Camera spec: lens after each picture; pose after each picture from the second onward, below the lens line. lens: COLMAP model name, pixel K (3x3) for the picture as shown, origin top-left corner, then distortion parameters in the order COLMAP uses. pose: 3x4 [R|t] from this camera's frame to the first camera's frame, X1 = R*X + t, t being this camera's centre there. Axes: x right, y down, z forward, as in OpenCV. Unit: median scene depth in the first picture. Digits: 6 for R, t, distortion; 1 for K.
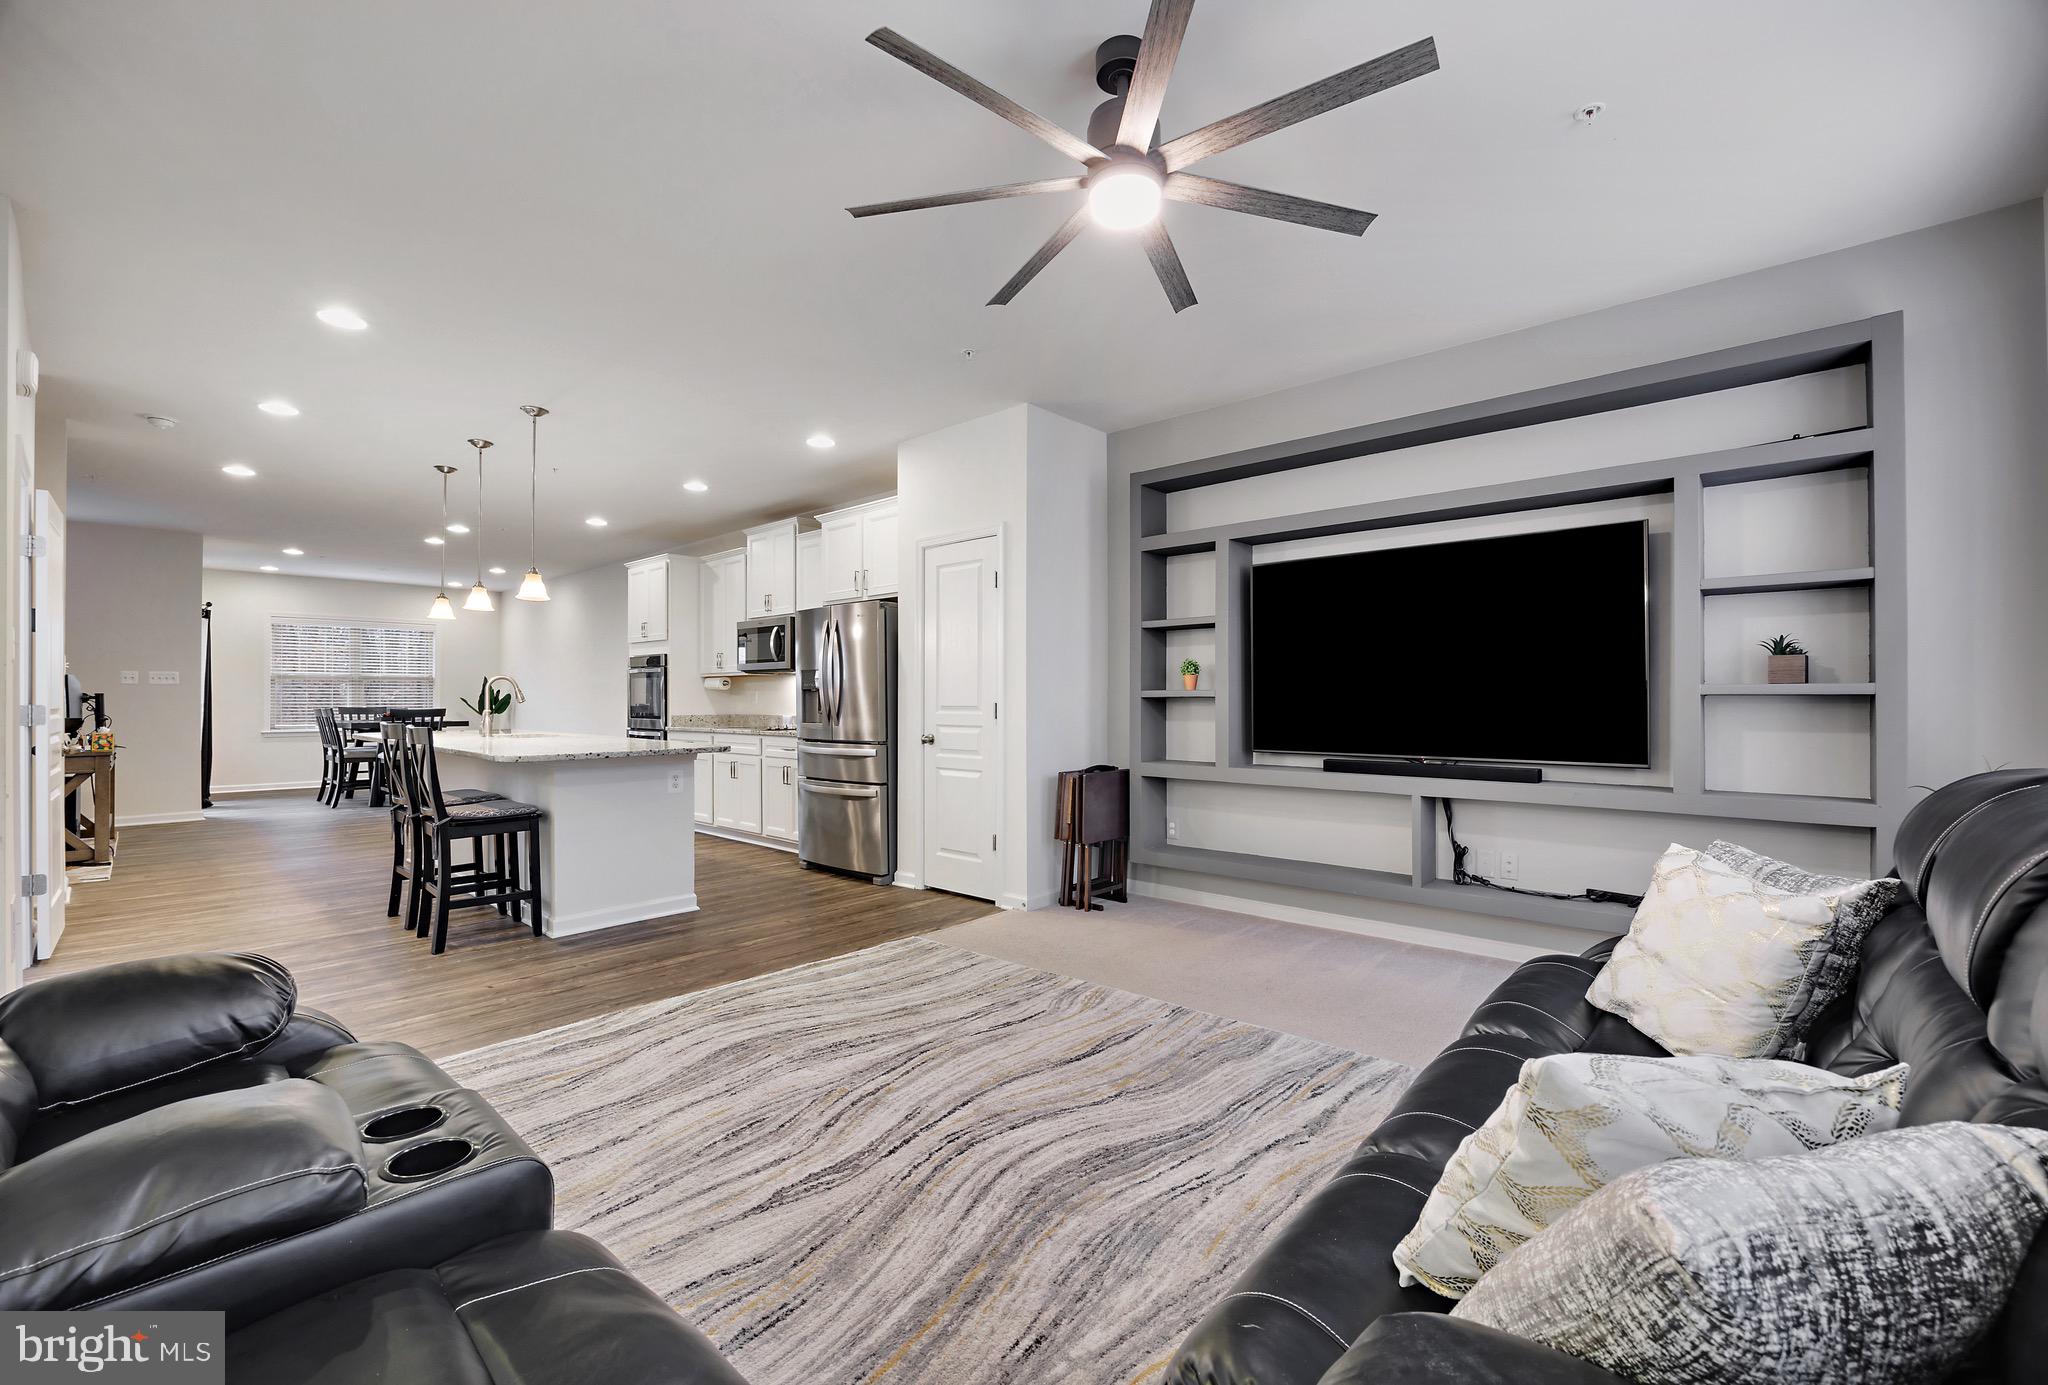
lens RADIAL K [[857.3, 0, 1029.1], [0, 857.3, 691.1], [0, 0, 1]] dist [-0.007130, -0.000164]
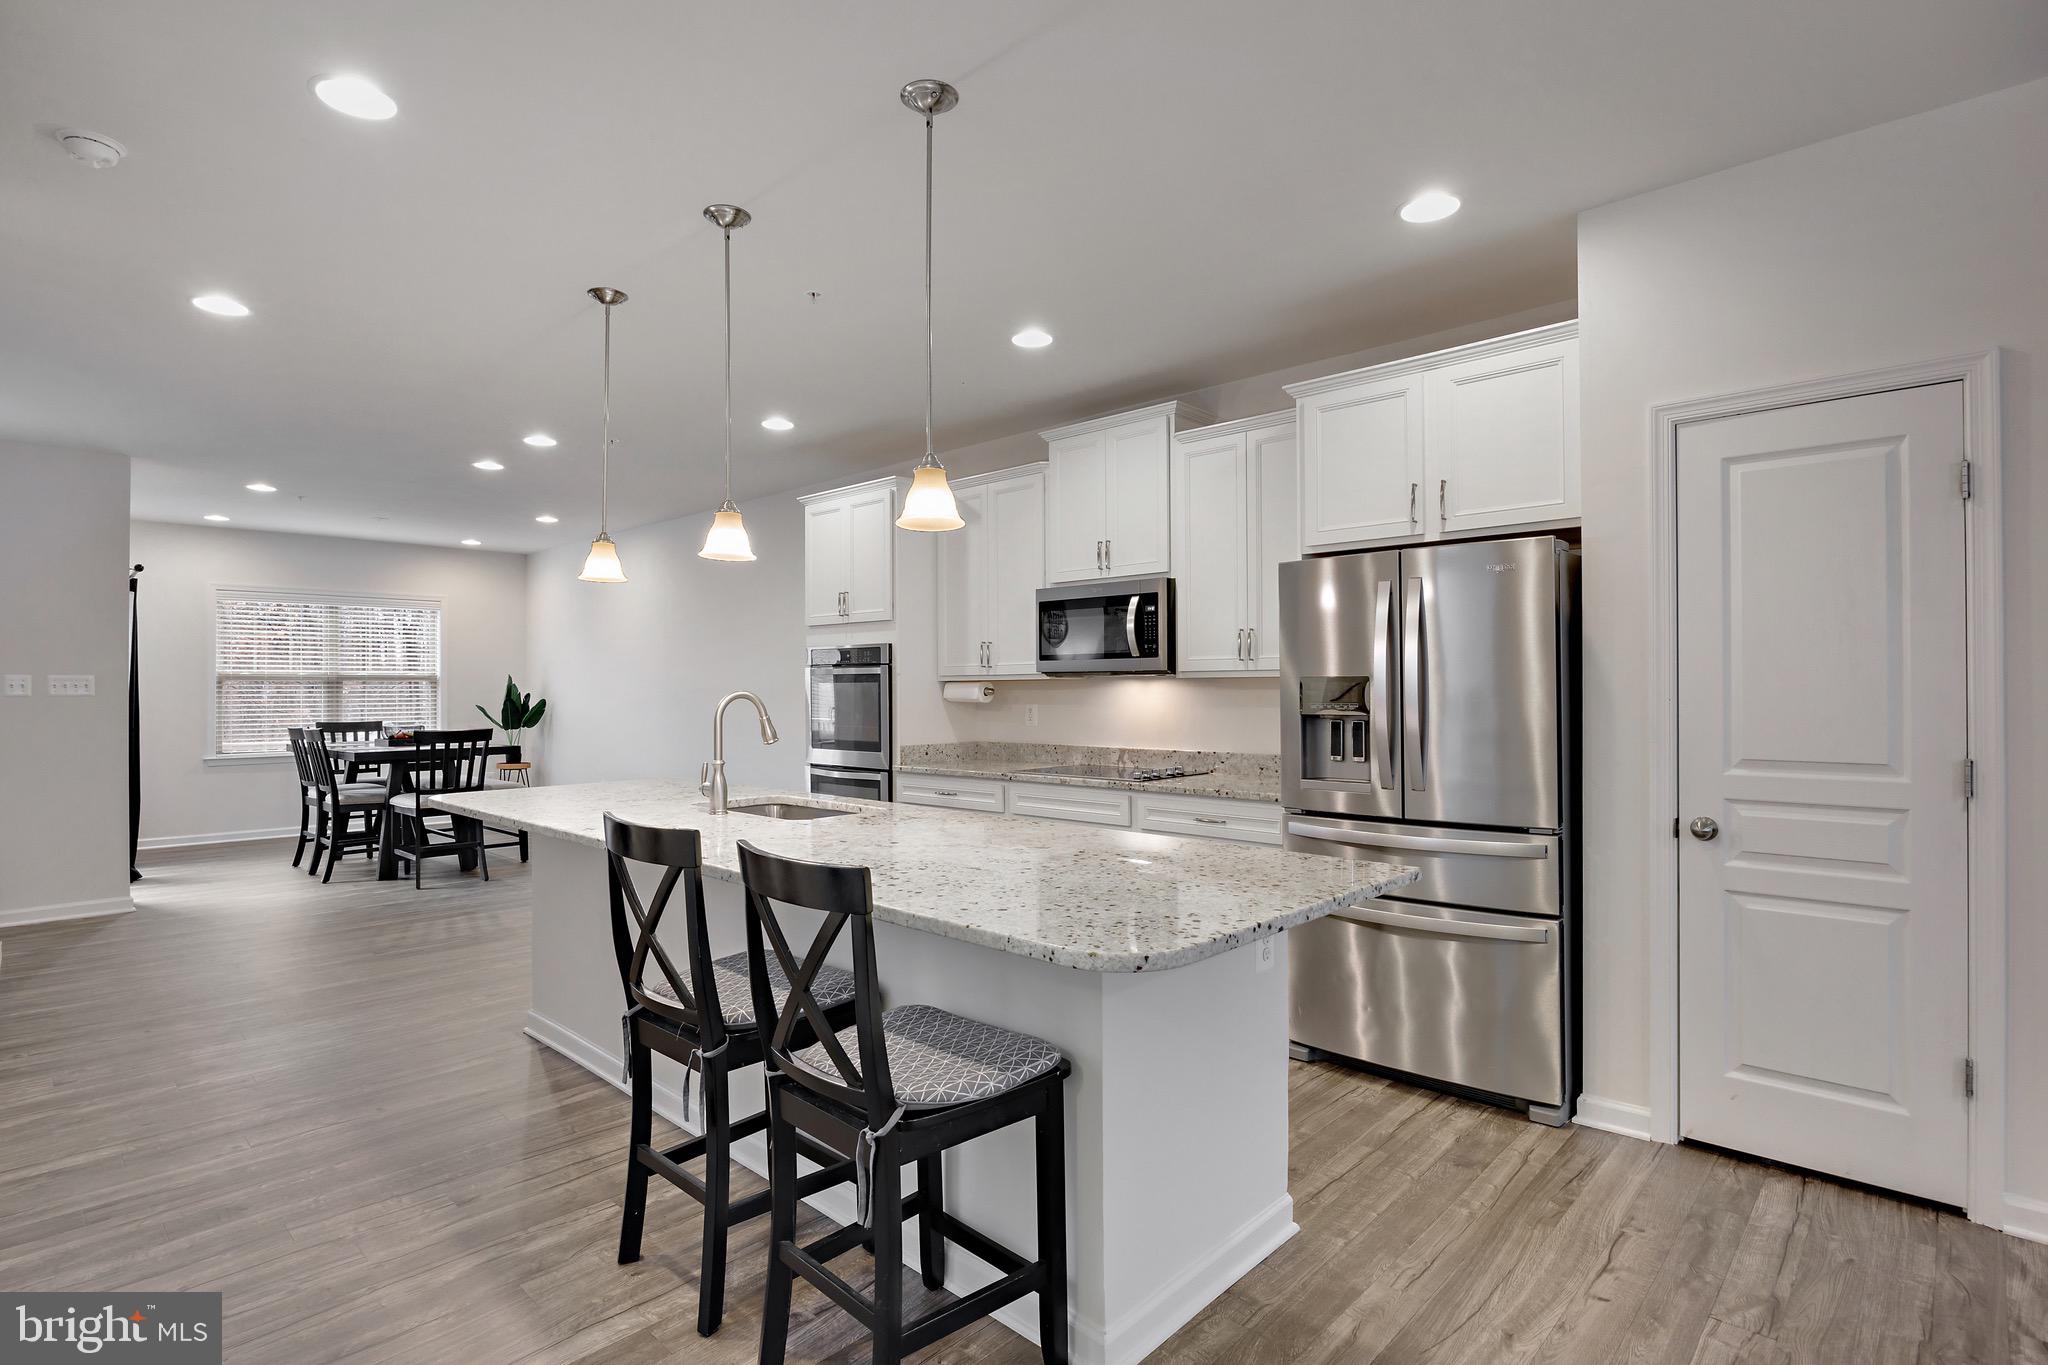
lens RADIAL K [[1009.3, 0, 1019.4], [0, 1009.3, 687.2], [0, 0, 1]] dist [-0.013307, 0.000321]
pose [[0.999742, -0.002427, -0.022575, -0.432369], [0.002574, 0.999976, 0.006482, -0.023784], [0.022559, -0.006538, 0.999724, 0.400965]]
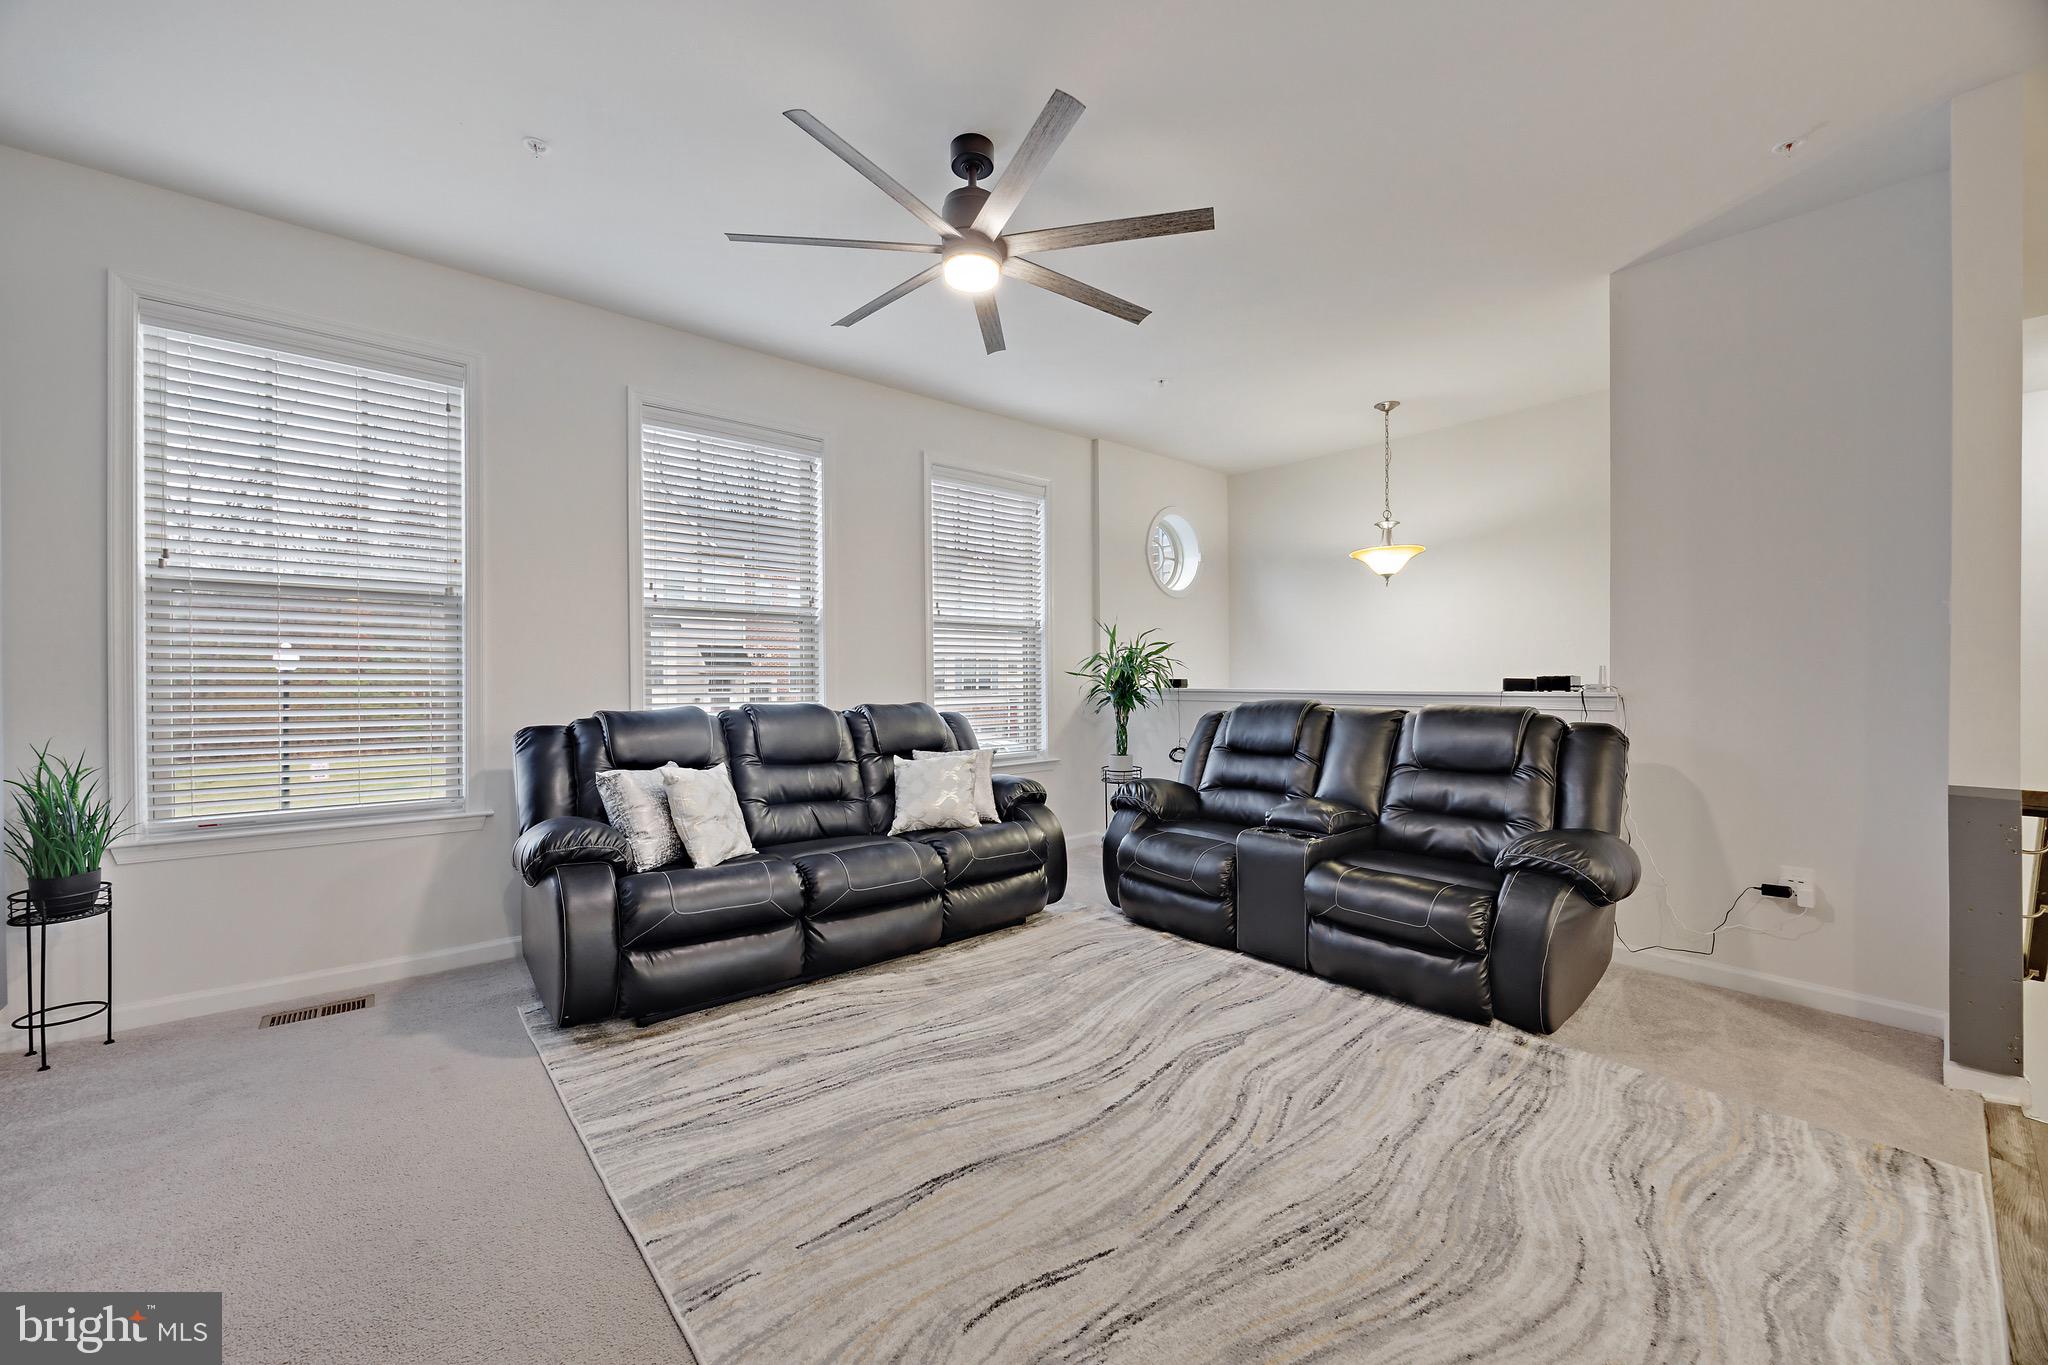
lens RADIAL K [[773.4, 0, 1019.3], [0, 773.4, 687.0], [0, 0, 1]] dist [-0.002046, -0.000171]
pose [[-0.990732, 0.000674, 0.135832, -0.038196], [0.000222, 0.999994, -0.003343, 0.009318], [-0.135834, -0.003282, -0.990726, 0.776317]]
